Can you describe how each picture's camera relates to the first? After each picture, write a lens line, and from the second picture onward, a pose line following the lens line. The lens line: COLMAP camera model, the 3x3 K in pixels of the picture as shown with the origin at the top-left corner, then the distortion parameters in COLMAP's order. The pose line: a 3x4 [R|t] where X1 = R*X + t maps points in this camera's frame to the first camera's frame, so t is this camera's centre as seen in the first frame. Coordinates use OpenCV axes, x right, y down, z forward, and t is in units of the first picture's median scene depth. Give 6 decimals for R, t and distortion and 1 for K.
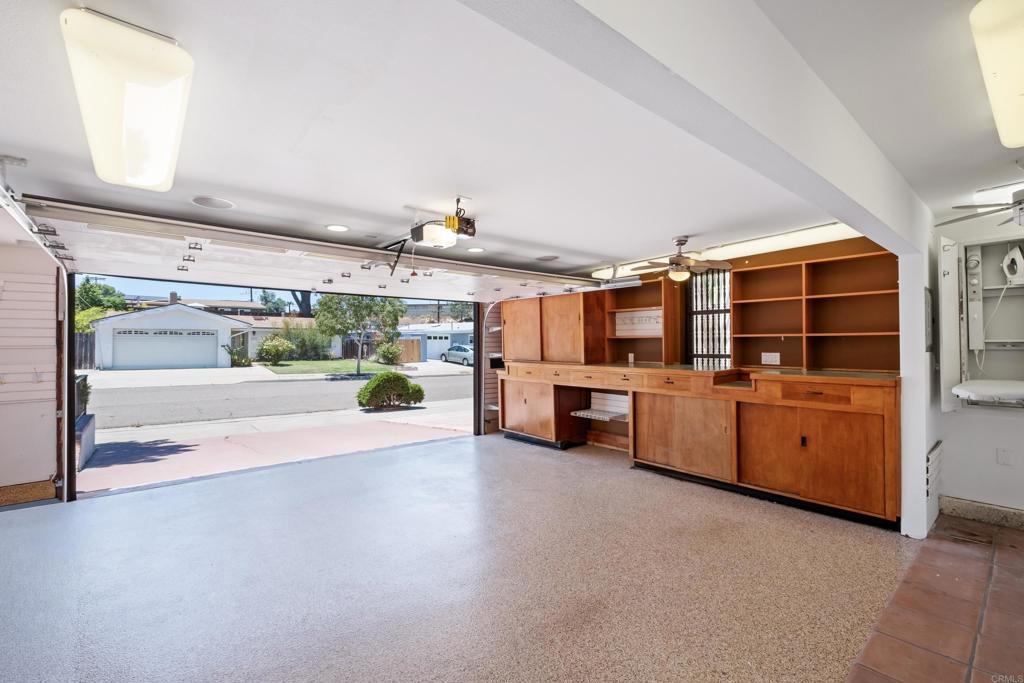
lens RADIAL K [[442.6, 0, 501.6], [0, 442.6, 340.0], [0, 0, 1]] dist [-0.006043, -0.000519]
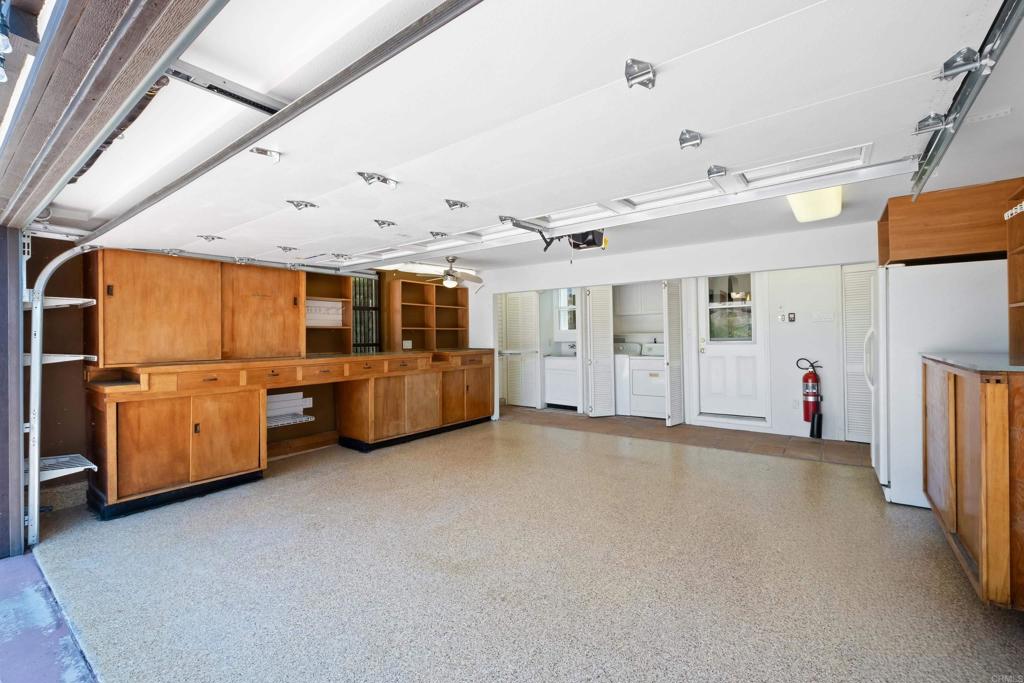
lens RADIAL K [[442.6, 0, 502.2], [0, 442.6, 337.9], [0, 0, 1]] dist [-0.006043, -0.000519]
pose [[-0.228926, 0.007153, 0.973417, -0.898207], [0.007847, 0.999954, -0.005502, 0.030827], [-0.973412, 0.006379, -0.228972, 1.044008]]
